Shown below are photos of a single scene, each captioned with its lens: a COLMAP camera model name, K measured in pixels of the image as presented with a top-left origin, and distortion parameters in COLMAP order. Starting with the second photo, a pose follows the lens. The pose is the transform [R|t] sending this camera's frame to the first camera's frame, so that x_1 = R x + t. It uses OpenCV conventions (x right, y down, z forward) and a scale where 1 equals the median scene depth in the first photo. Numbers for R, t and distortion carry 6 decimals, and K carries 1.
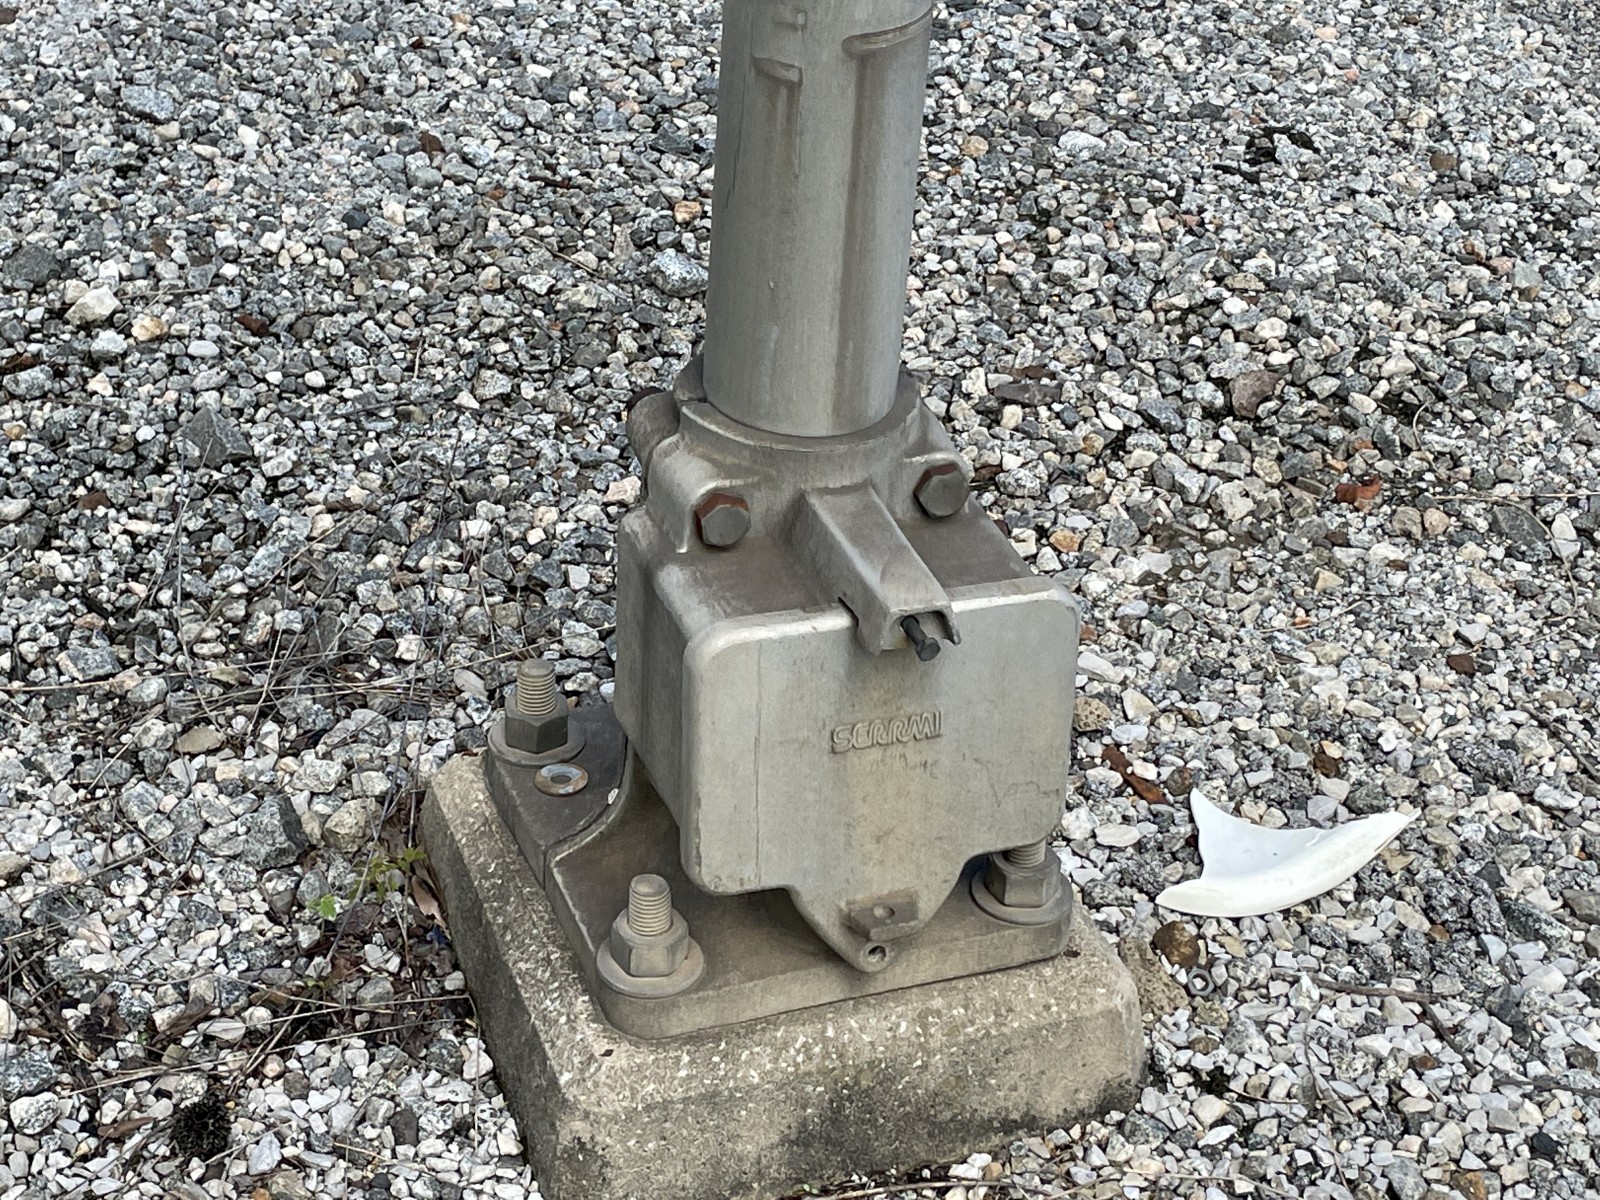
lens RADIAL K [[3018.1, 0, 806.0], [0, 3018.1, 605.7], [0, 0, 1]] dist [0.071767, 0.000000]
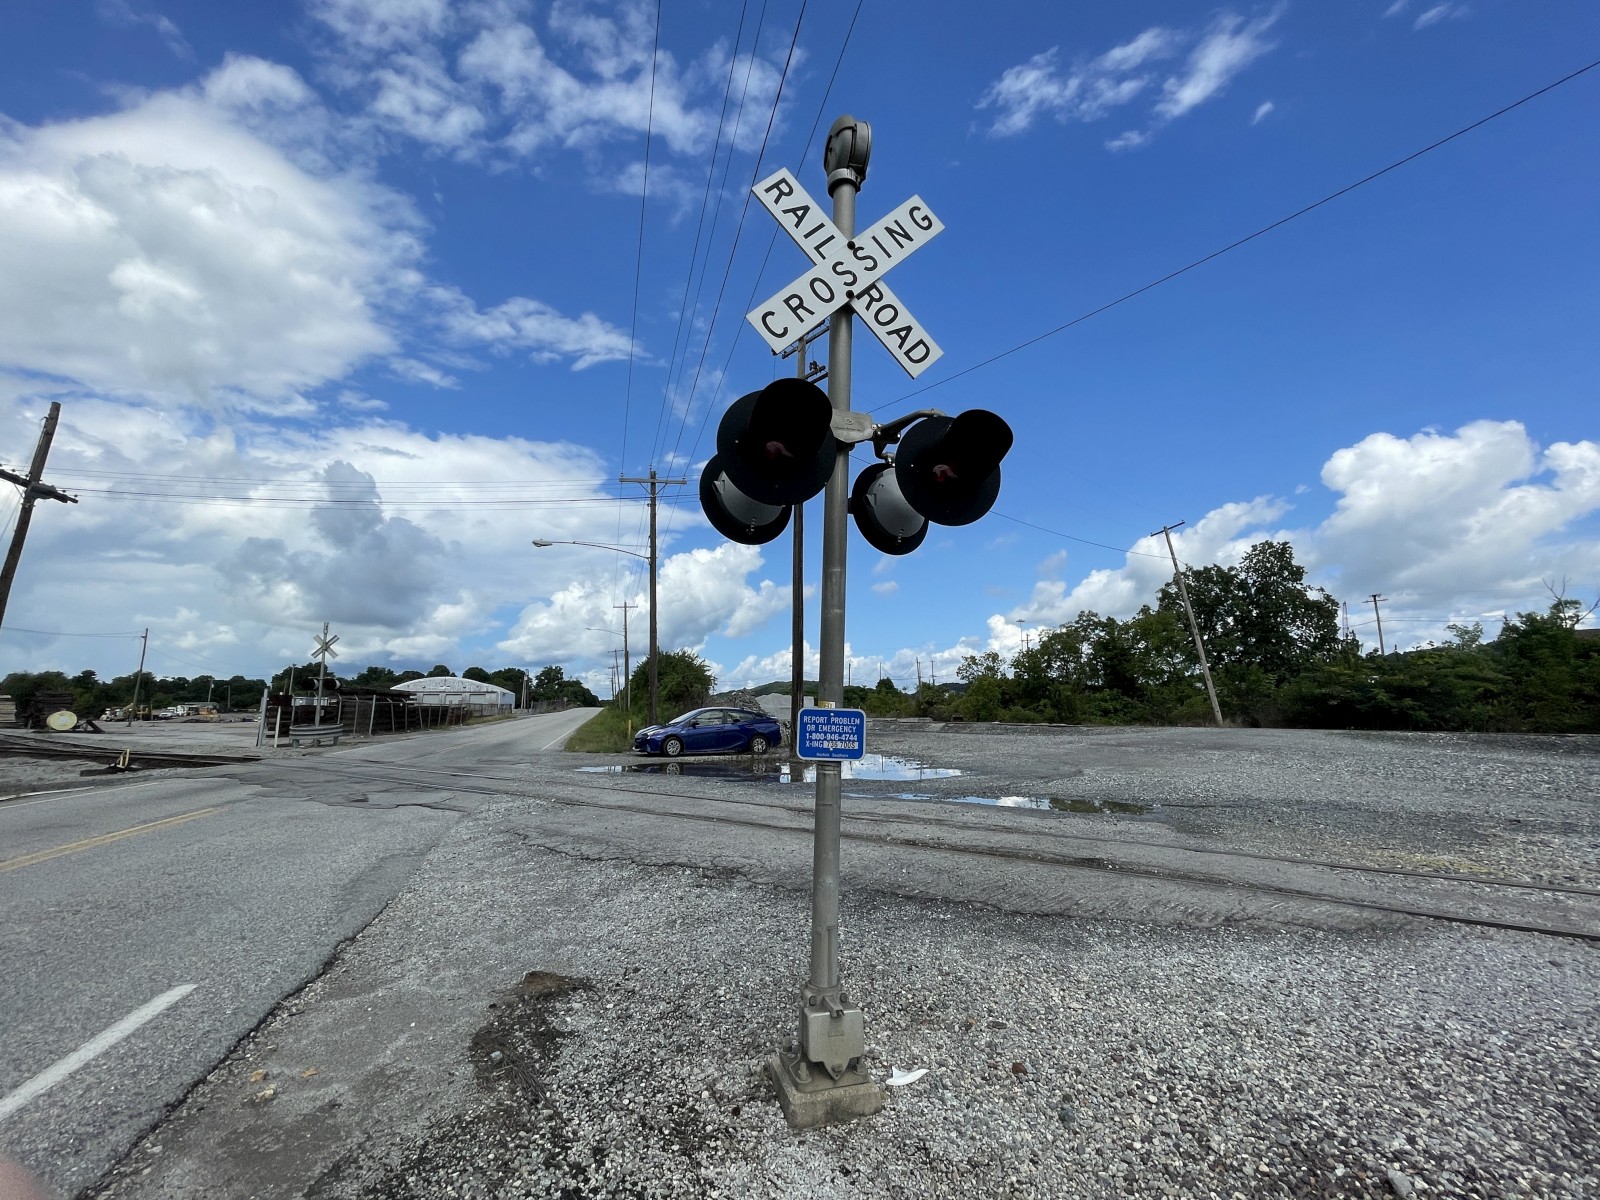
lens RADIAL K [[702.2, 0, 803.9], [0, 702.2, 583.9], [0, 0, 1]] dist [-0.011239, 0.000890]
pose [[0.996684, -0.055822, -0.059205, 0.090583], [0.001334, 0.738698, -0.674035, 0.310819], [0.081361, 0.671721, 0.736323, -0.782855]]
